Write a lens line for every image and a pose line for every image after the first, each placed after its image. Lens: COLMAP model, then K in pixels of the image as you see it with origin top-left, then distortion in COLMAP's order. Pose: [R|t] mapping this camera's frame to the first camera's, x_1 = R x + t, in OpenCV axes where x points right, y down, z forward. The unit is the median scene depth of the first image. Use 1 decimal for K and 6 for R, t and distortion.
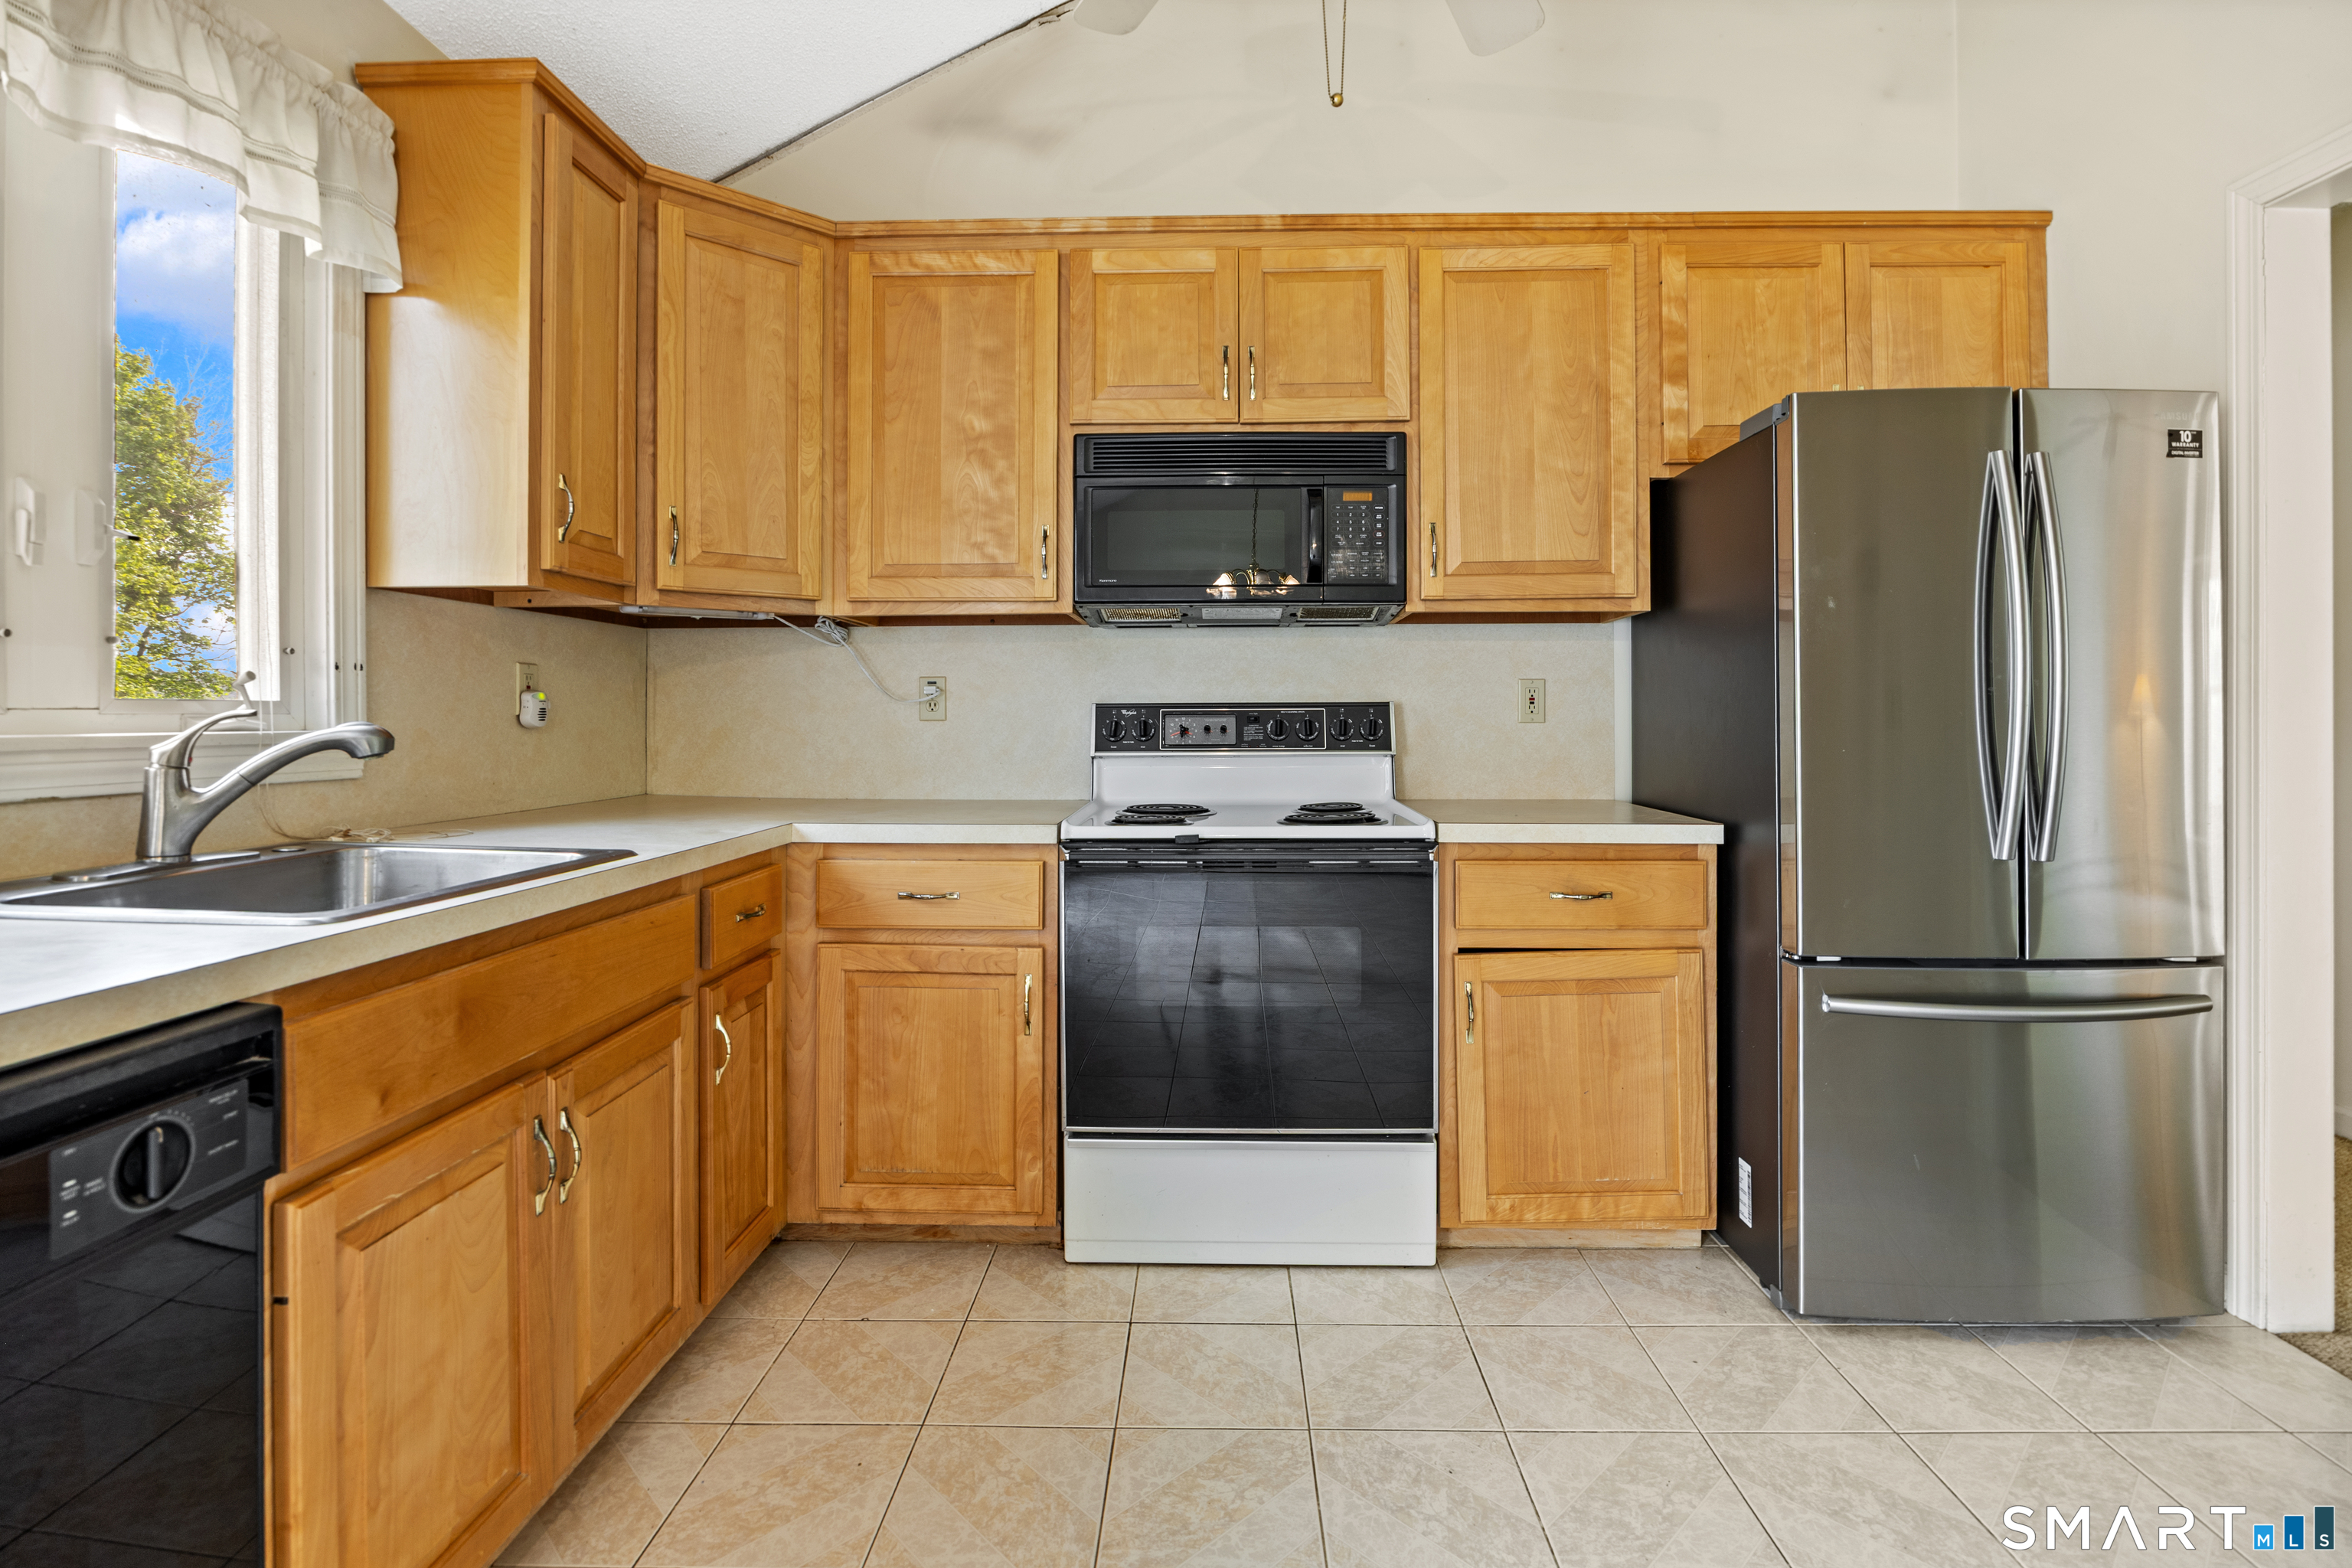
lens RADIAL K [[1106.5, 0, 1222.5], [0, 1106.5, 710.3], [0, 0, 1]] dist [-0.009088, 0.000260]
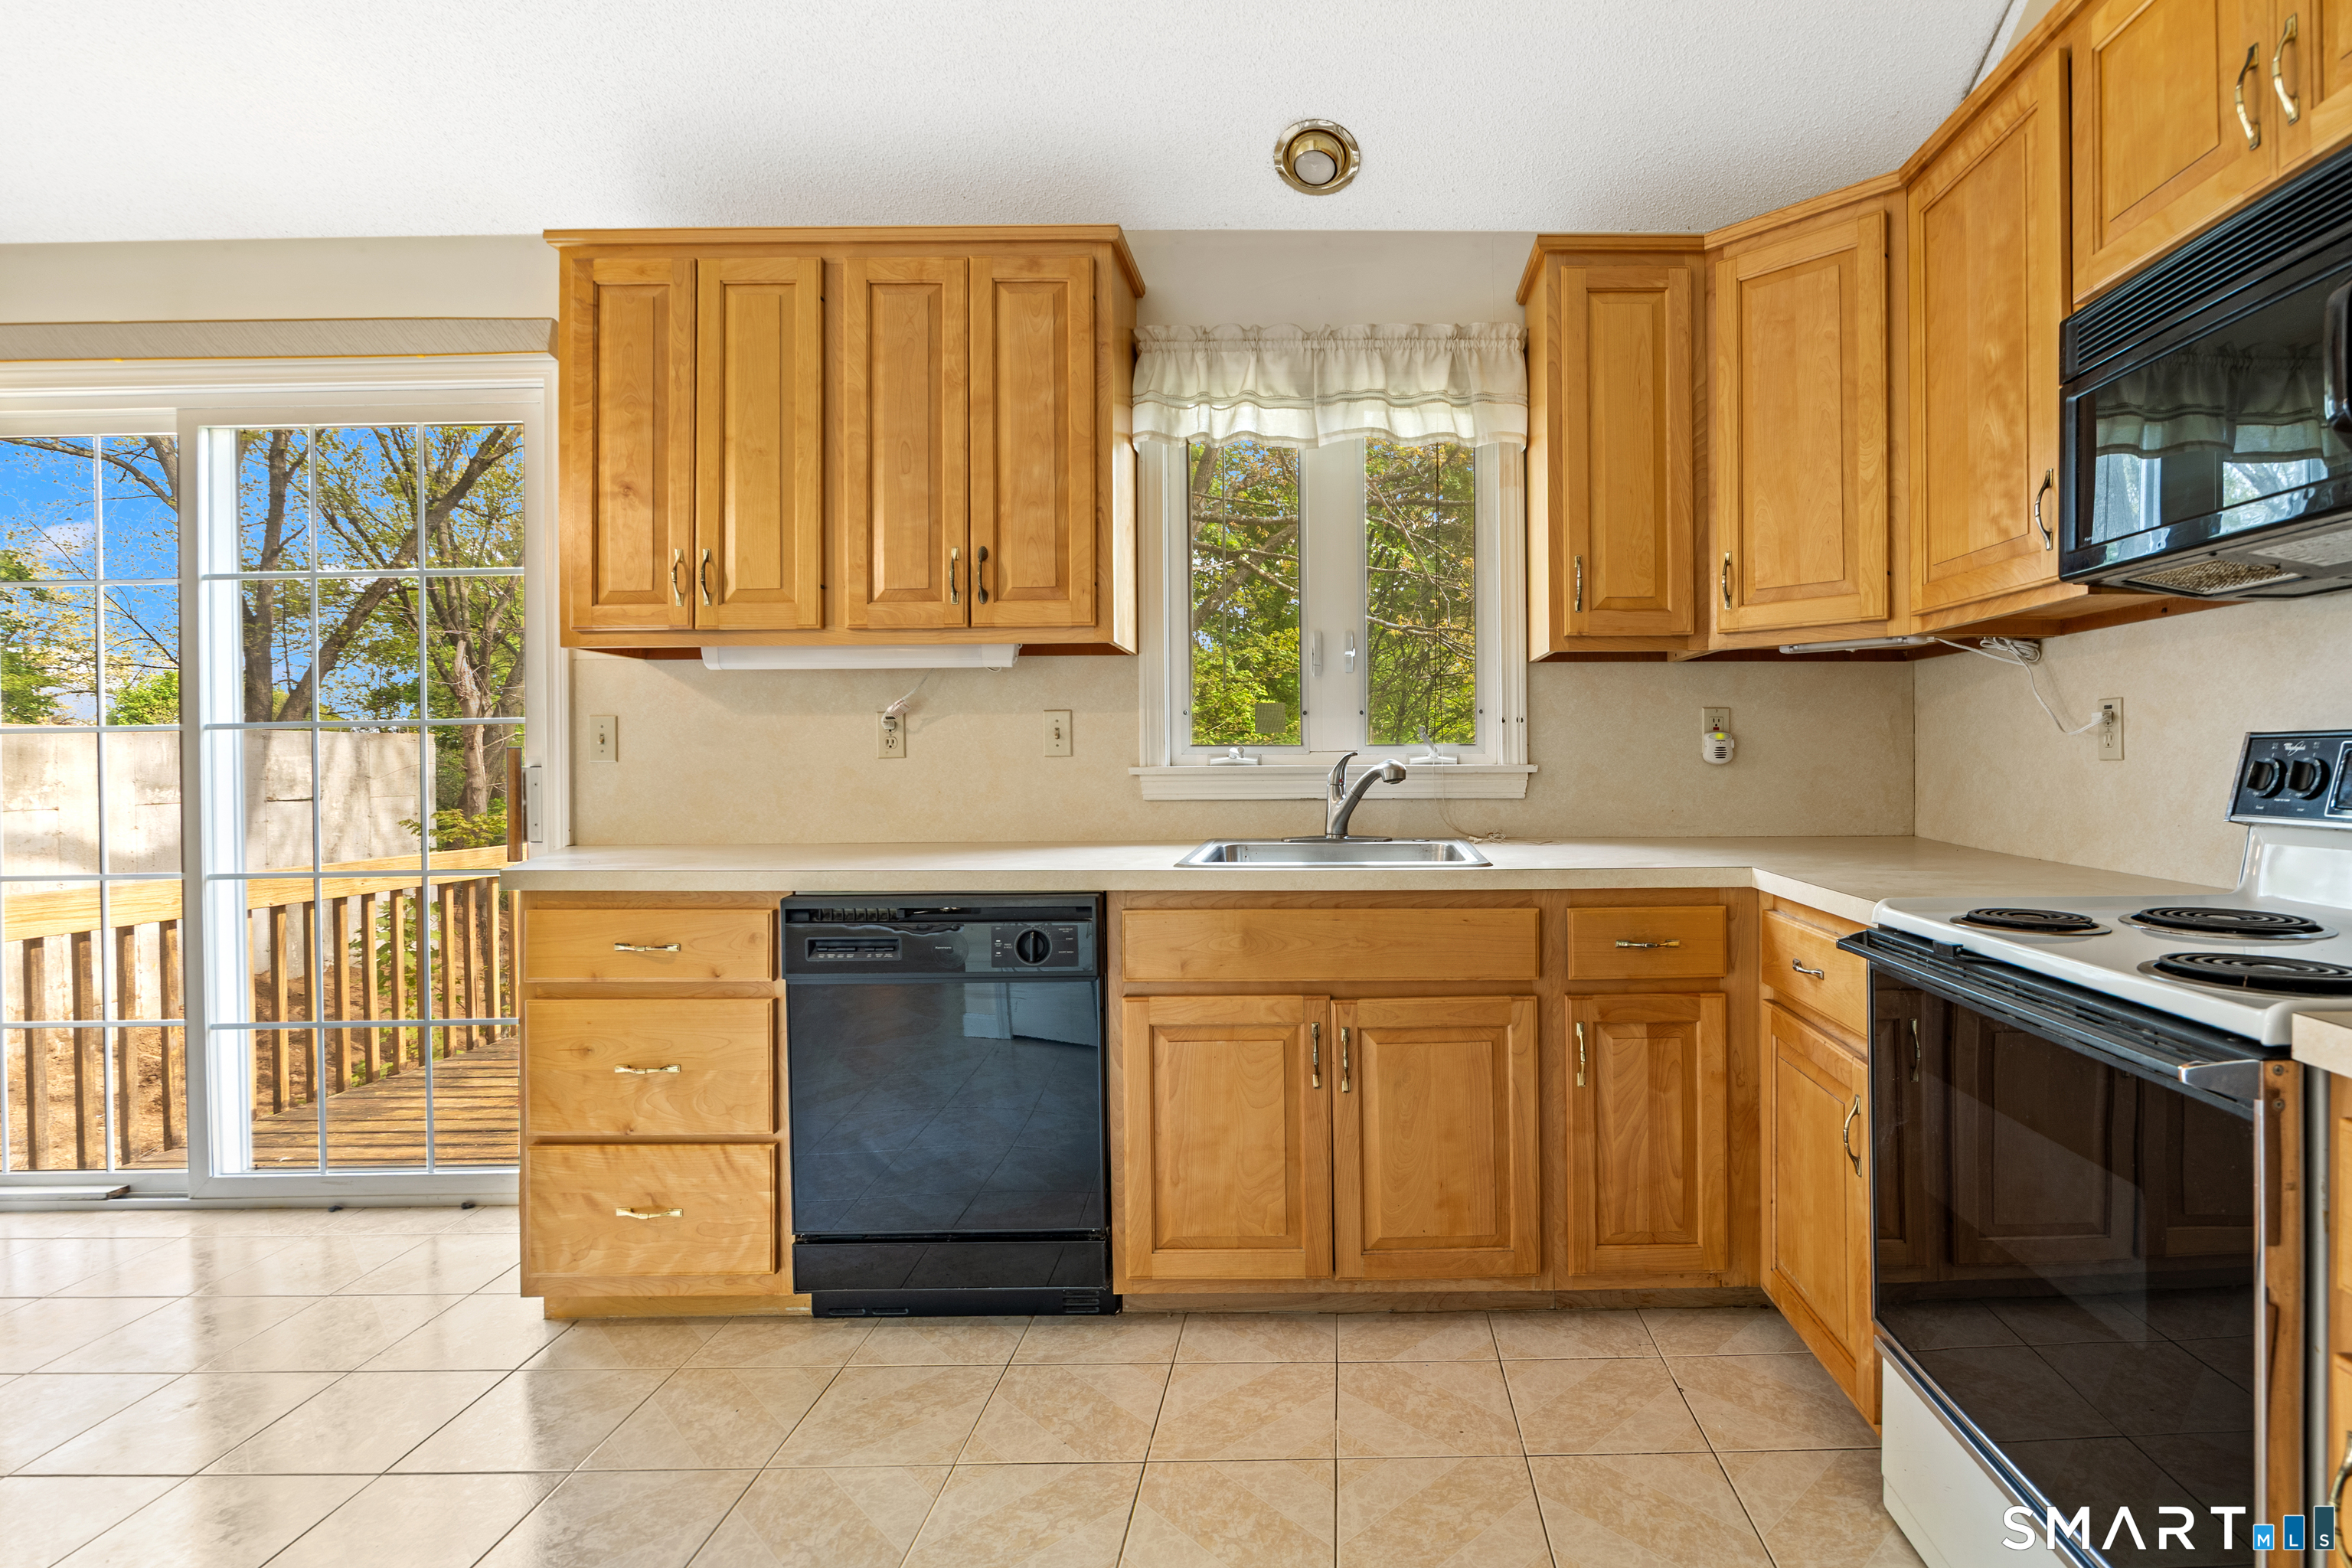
lens RADIAL K [[1185.9, 0, 1347.0], [0, 1185.9, 759.4], [0, 0, 1]] dist [-0.010742, -0.000349]
pose [[0.023537, 0.006292, -0.999703, 0.562782], [0.009731, 0.999931, 0.006522, -0.000722], [0.999676, -0.009882, 0.023474, 0.569939]]
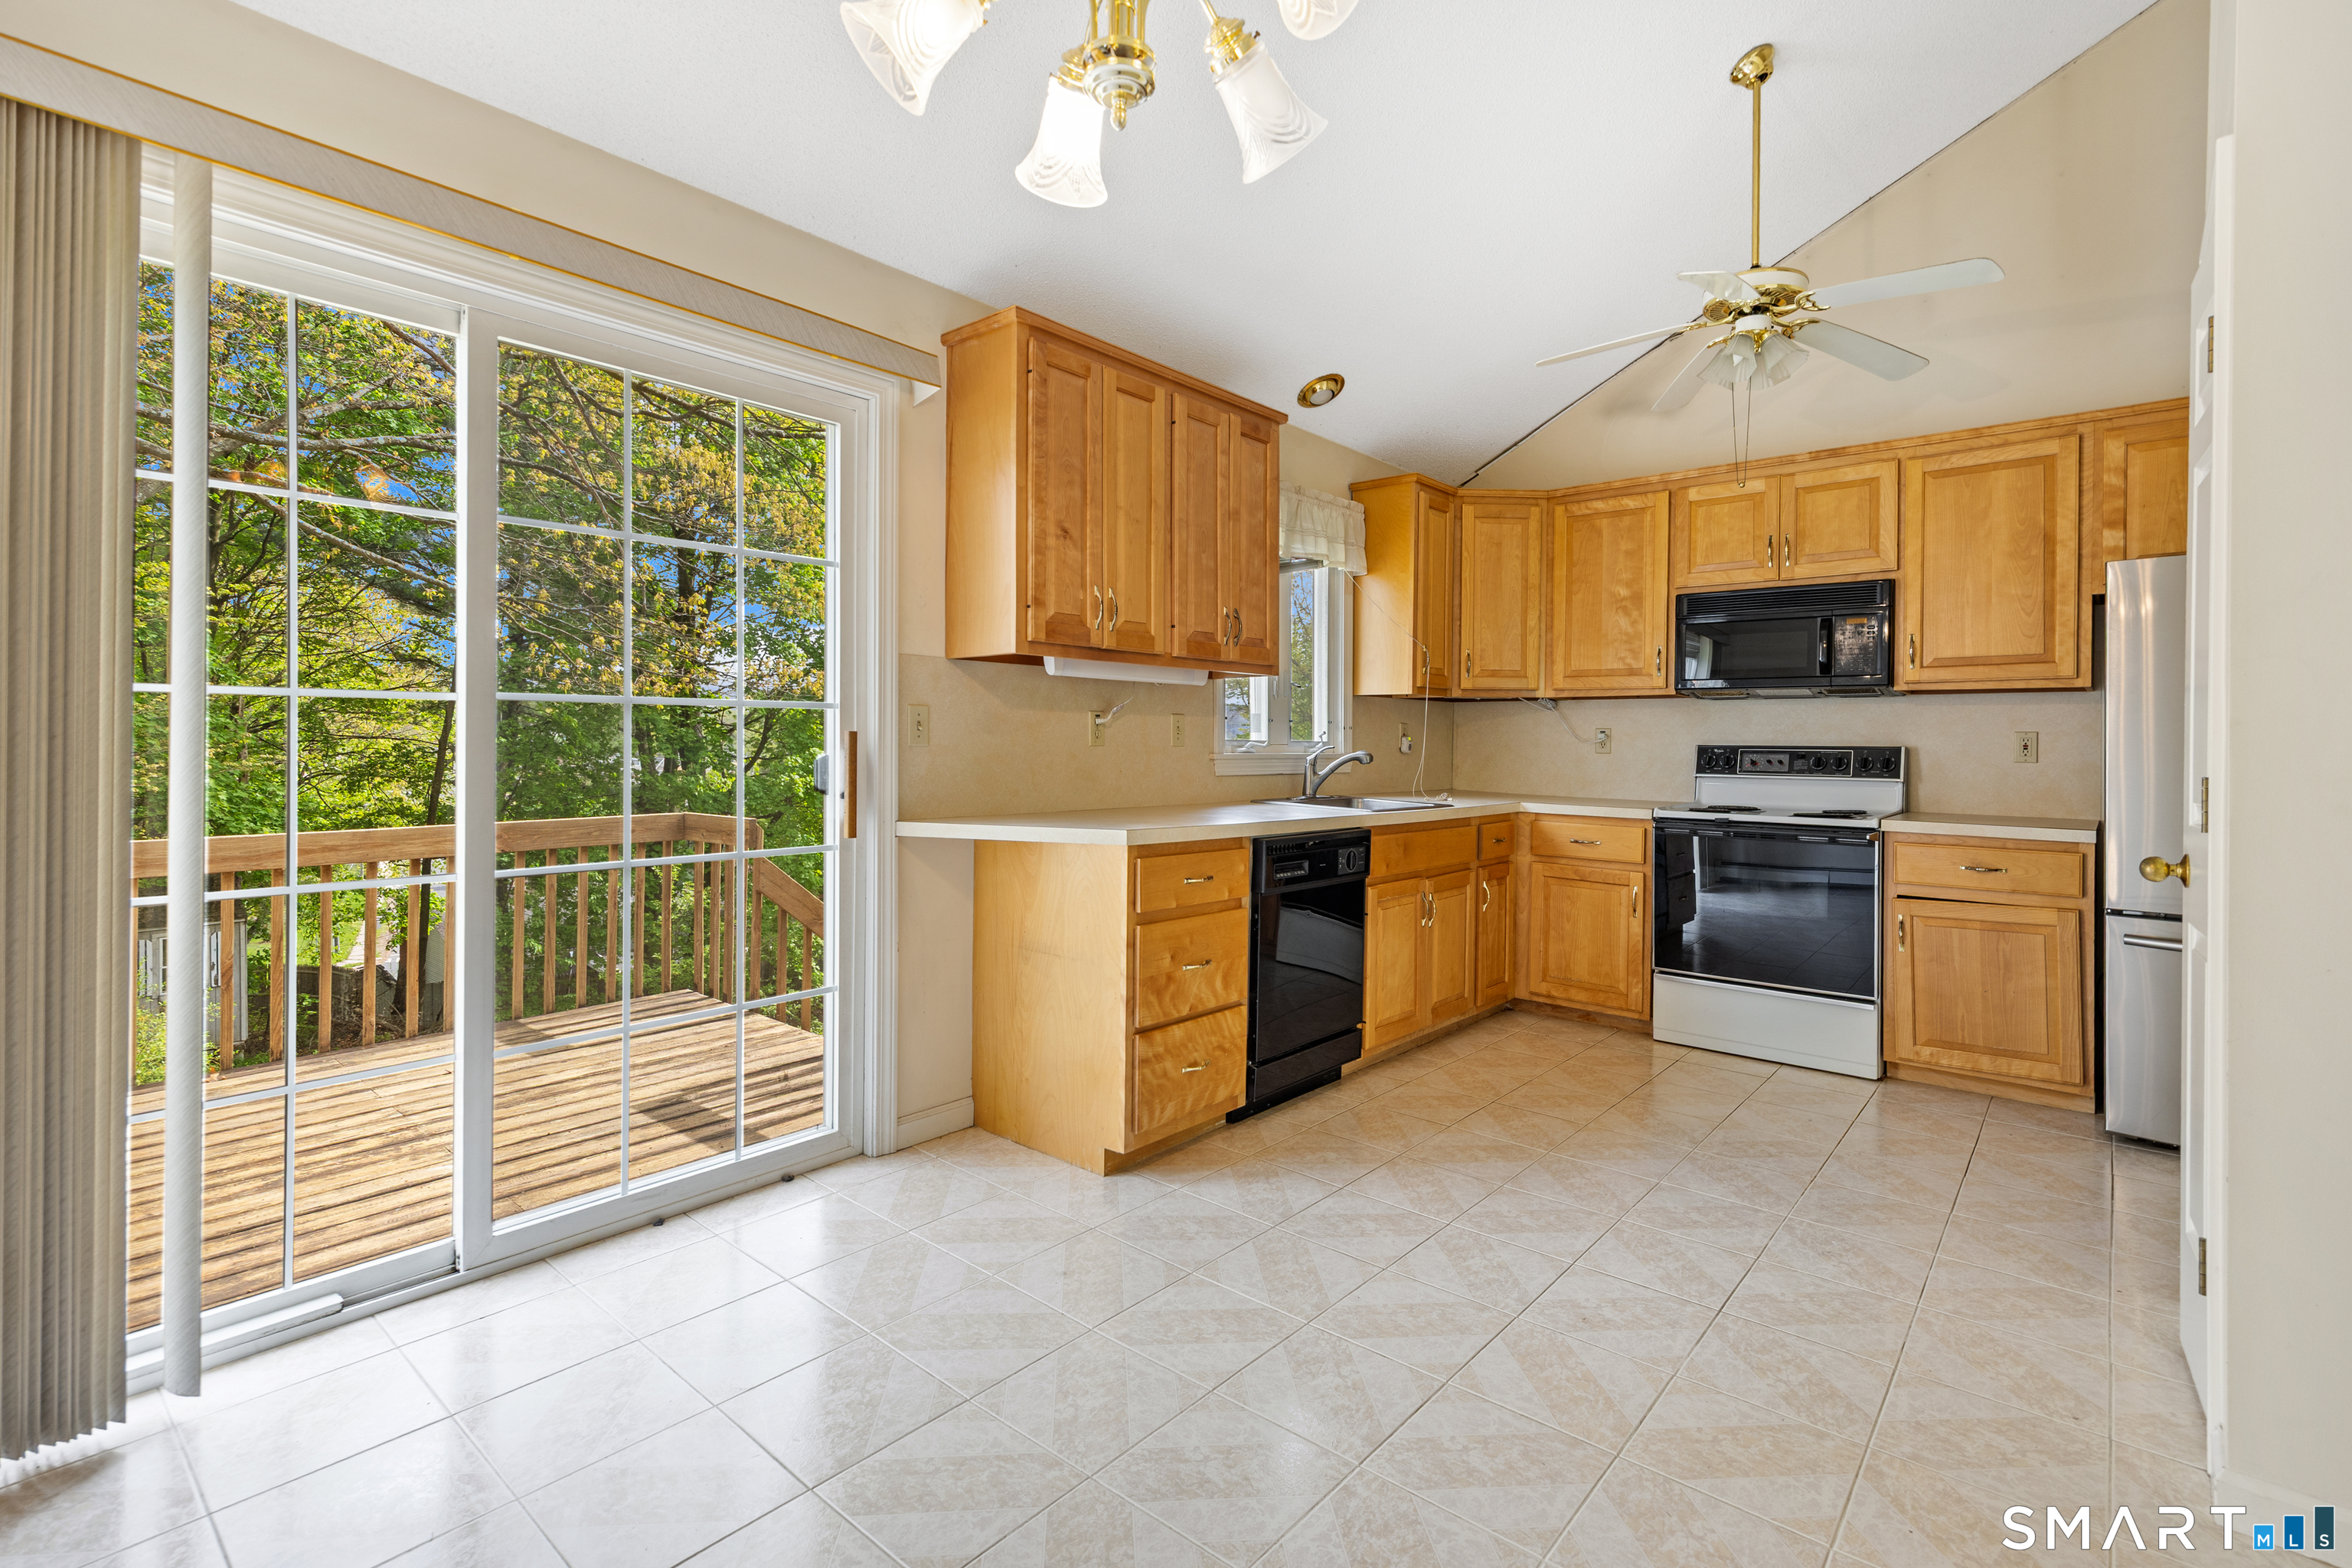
lens RADIAL K [[1109.1, 0, 1211.6], [0, 1109.1, 742.6], [0, 0, 1]] dist [0.000368, 0.000247]
pose [[0.778351, 0.011916, -0.627717, 0.416734], [-0.011007, 0.999925, 0.005334, -0.012437], [0.627733, 0.002758, 0.778424, -0.879960]]
